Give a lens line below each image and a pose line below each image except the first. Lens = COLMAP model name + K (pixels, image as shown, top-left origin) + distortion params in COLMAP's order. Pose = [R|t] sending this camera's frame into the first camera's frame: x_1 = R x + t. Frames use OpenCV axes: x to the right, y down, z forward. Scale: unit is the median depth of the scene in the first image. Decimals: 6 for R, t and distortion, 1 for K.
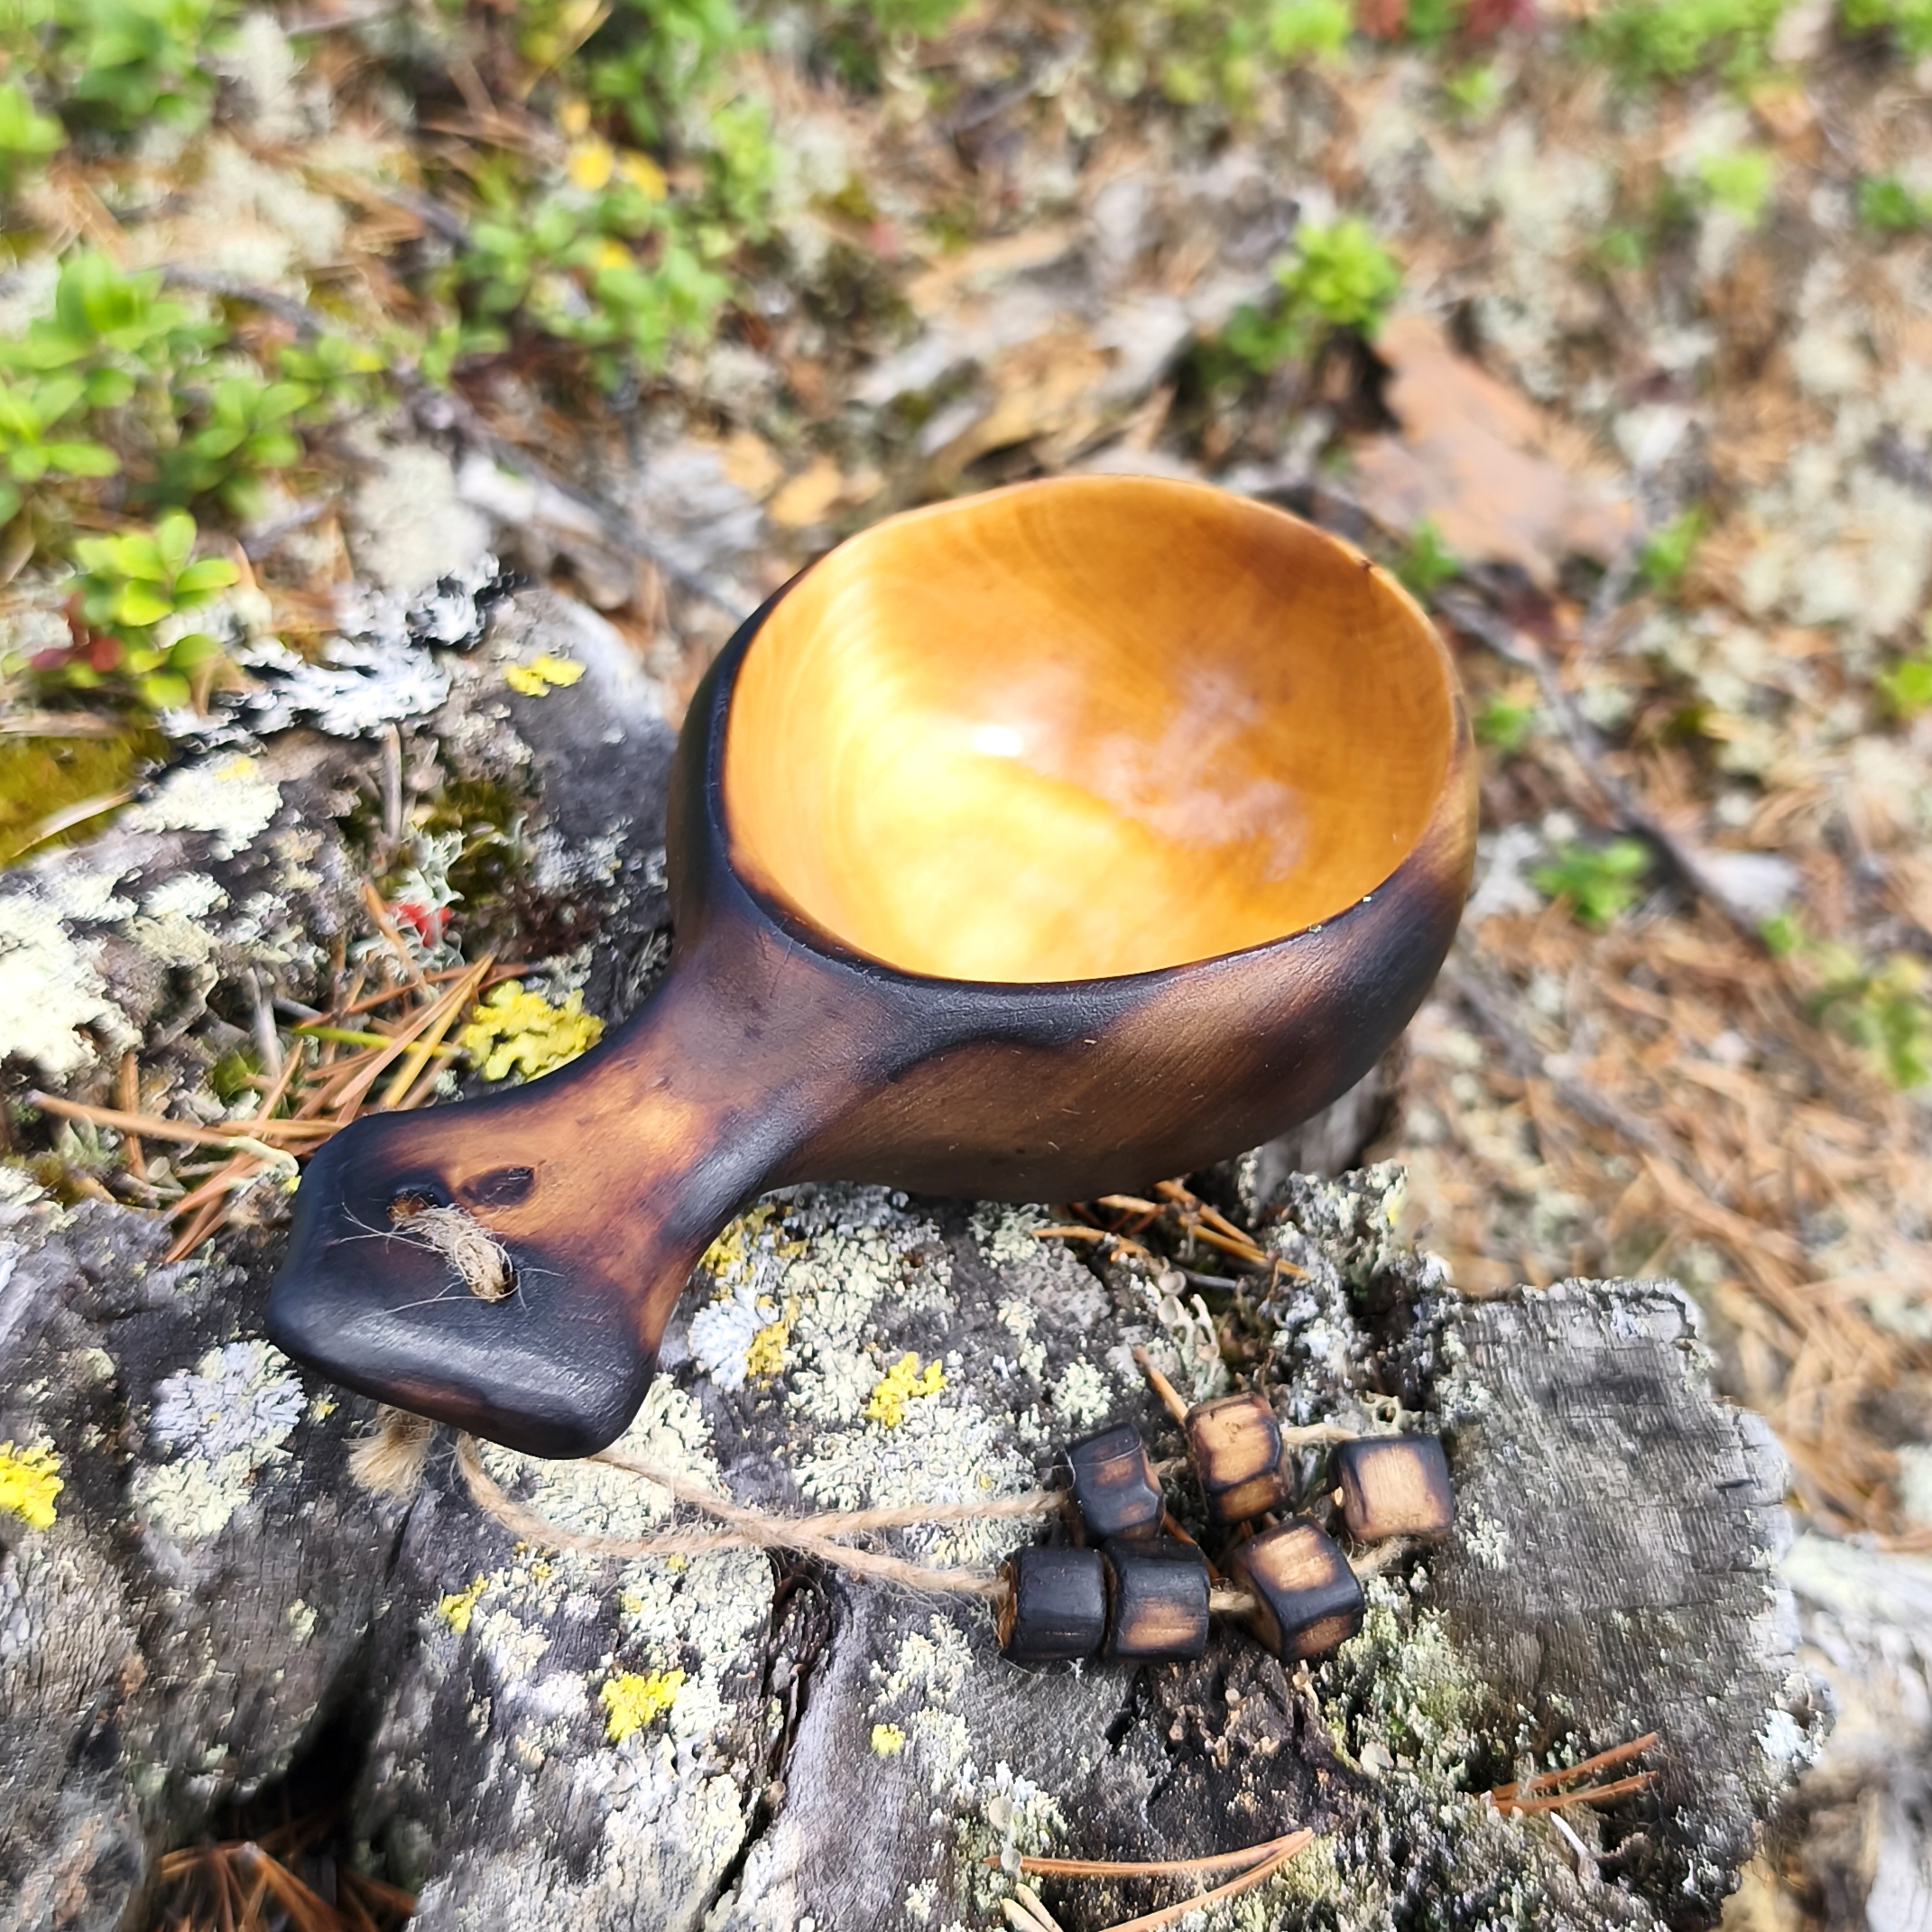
lens RADIAL K [[2759.2, 0, 1050.3], [0, 2759.2, 839.8], [0, 0, 1]] dist [0.110432, -0.444579]
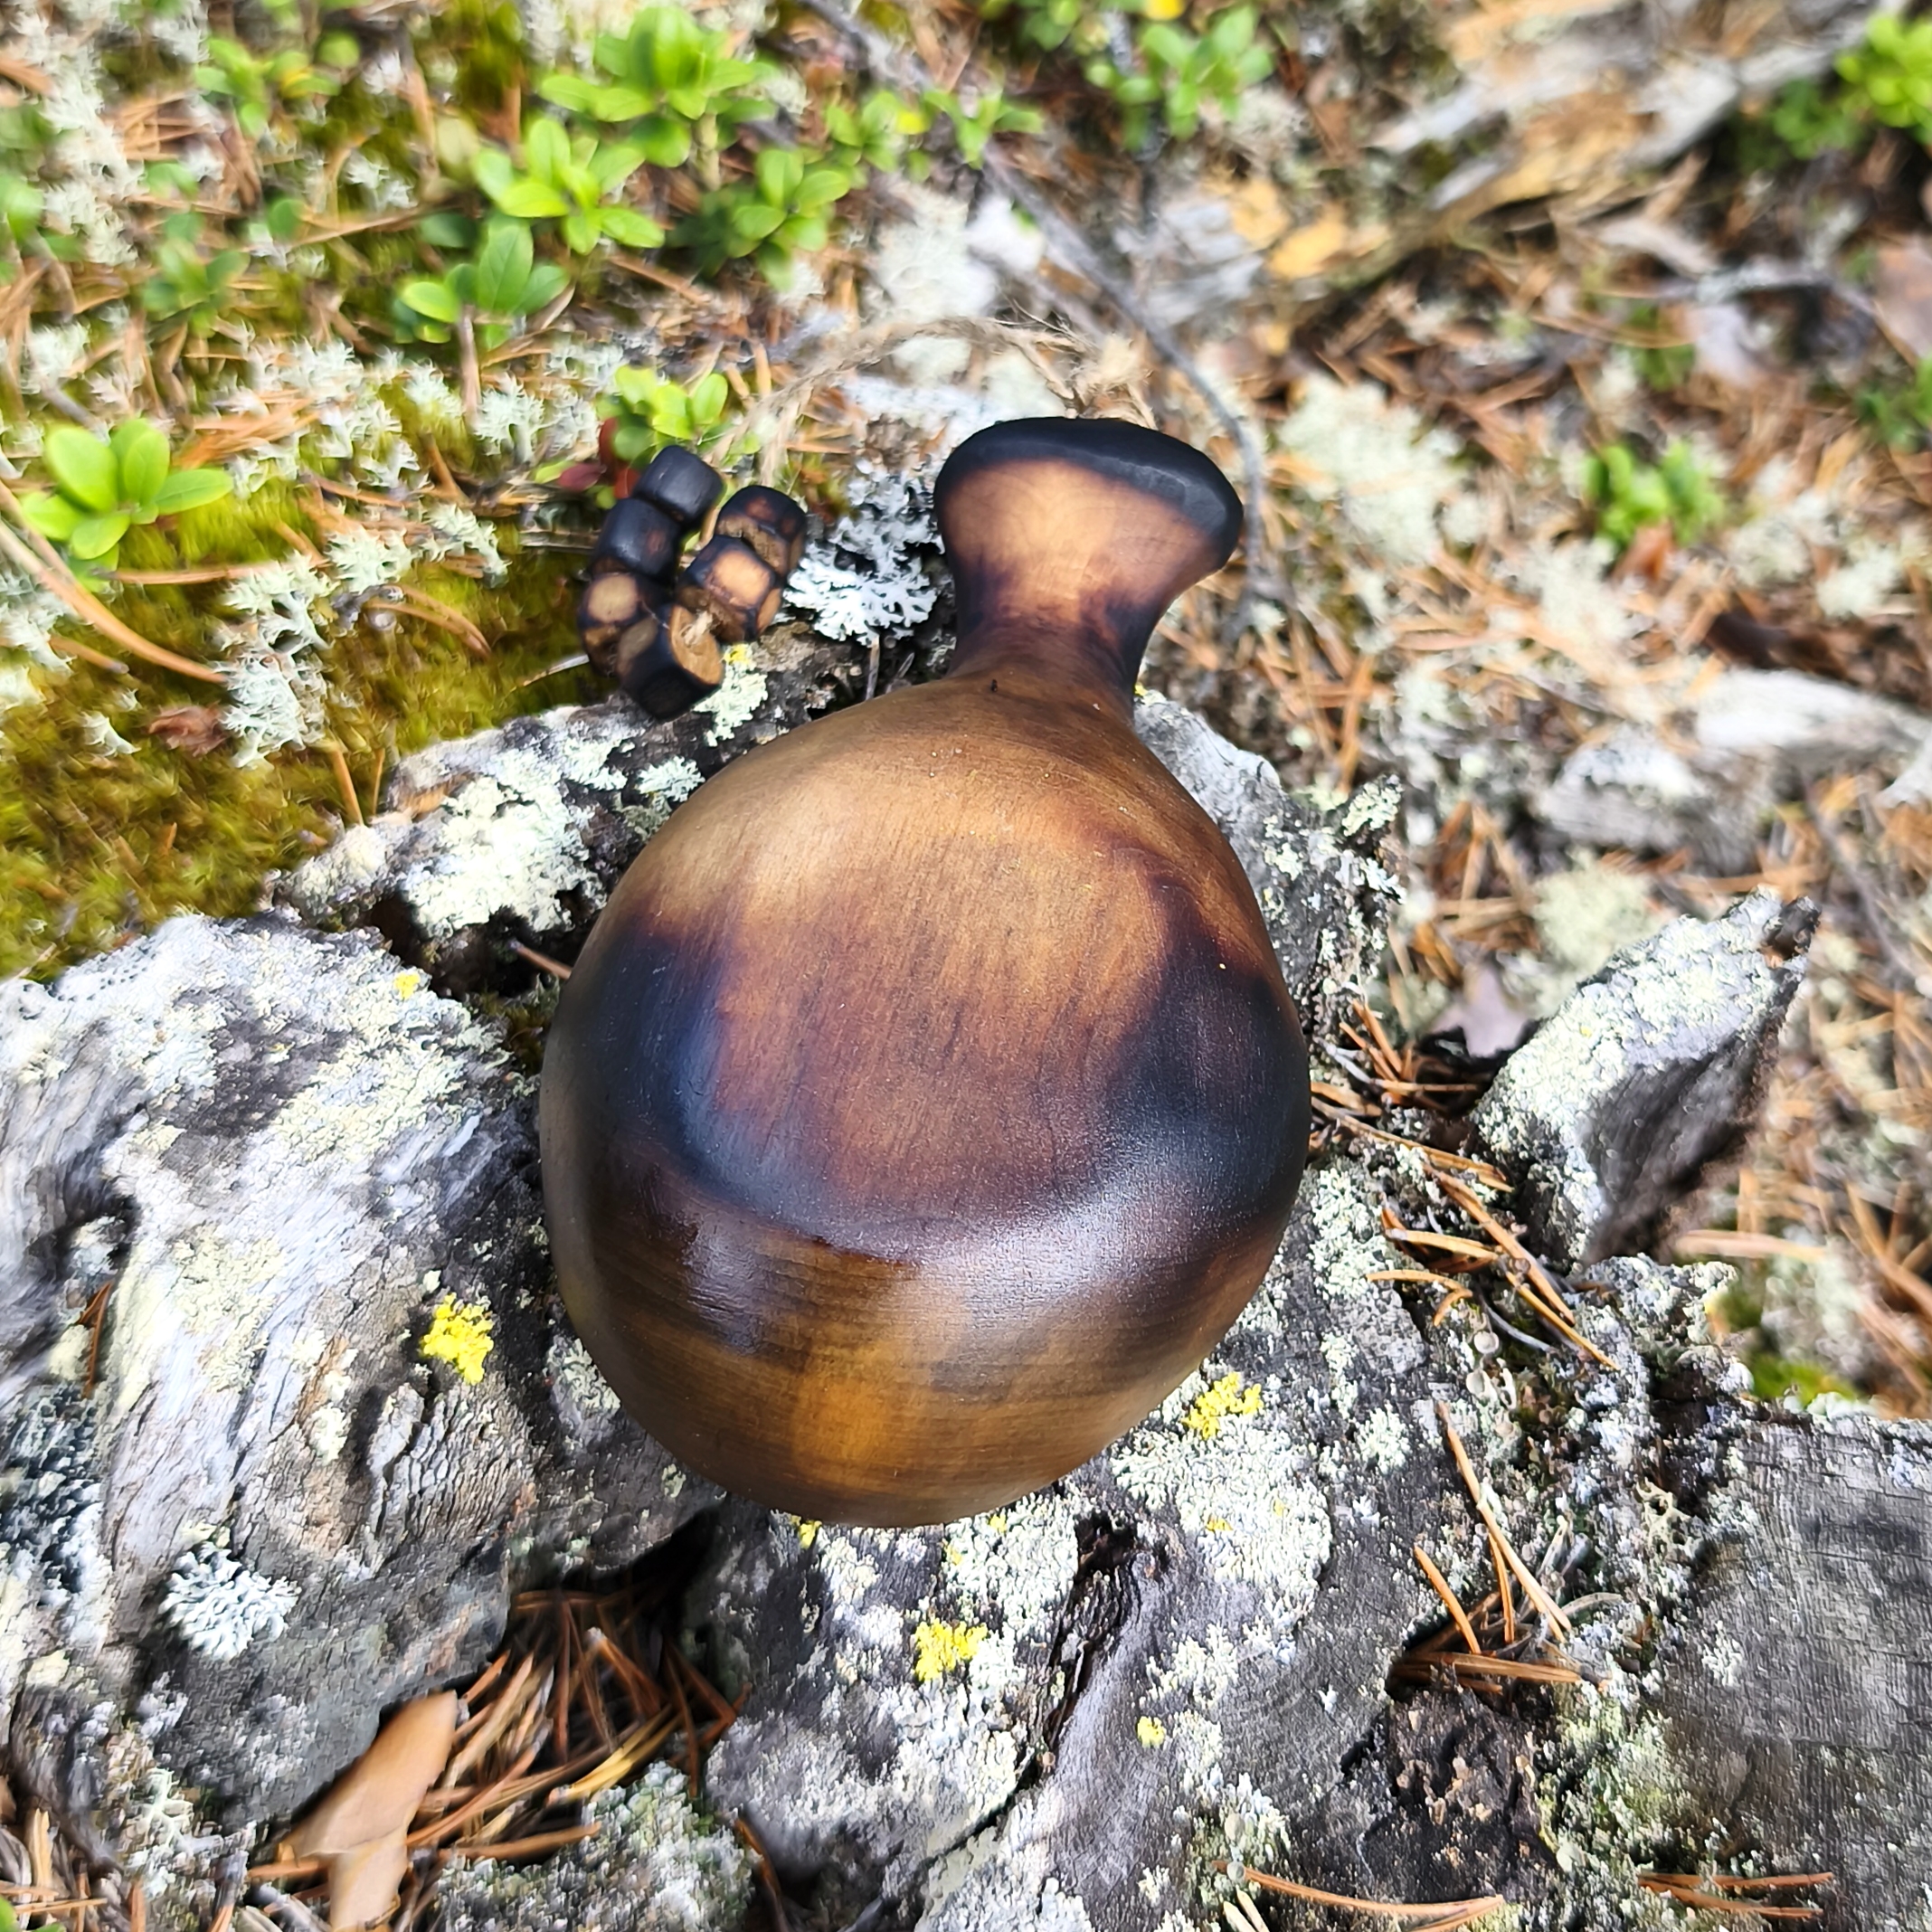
lens RADIAL K [[2759.2, 0, 1050.3], [0, 2759.2, 839.8], [0, 0, 1]] dist [0.110432, -0.444579]
pose [[0.971763, 0.201105, -0.123422, -0.029525], [-0.175714, 0.965871, 0.190309, -0.222580], [0.157482, -0.163248, 0.973935, -0.050805]]
